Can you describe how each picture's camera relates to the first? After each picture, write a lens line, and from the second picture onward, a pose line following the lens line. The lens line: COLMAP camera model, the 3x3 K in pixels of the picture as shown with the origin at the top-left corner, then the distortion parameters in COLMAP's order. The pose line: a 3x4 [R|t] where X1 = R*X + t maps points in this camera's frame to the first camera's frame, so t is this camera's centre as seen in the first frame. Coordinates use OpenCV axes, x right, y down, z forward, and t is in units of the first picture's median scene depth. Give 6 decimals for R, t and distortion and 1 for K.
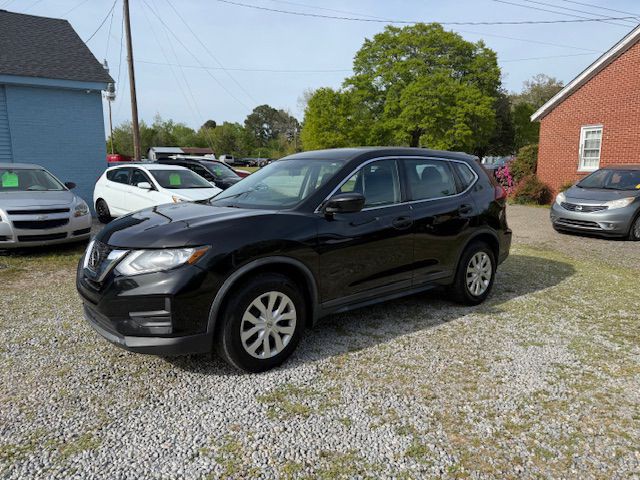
lens RADIAL K [[443.7, 0, 316.9], [0, 443.7, 241.0], [0, 0, 1]] dist [0.042350, -0.058220]
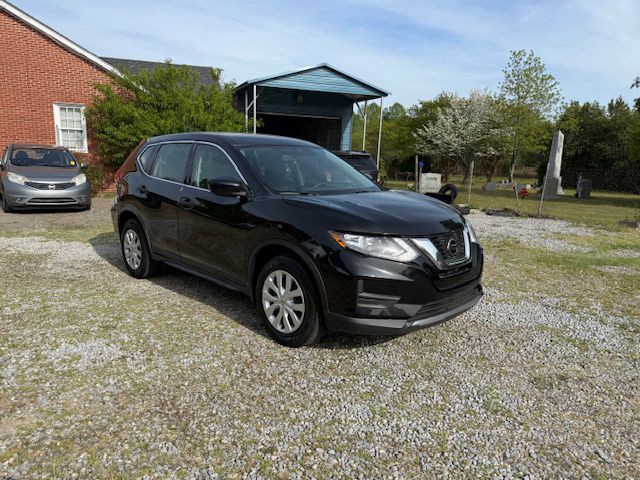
lens RADIAL K [[445.8, 0, 315.7], [0, 445.8, 237.9], [0, 0, 1]] dist [0.038293, -0.042997]
pose [[-0.054755, -0.185823, 0.981056, -0.419383], [0.136115, 0.971969, 0.191699, -0.062913], [-0.989179, 0.144033, -0.027927, 0.377277]]
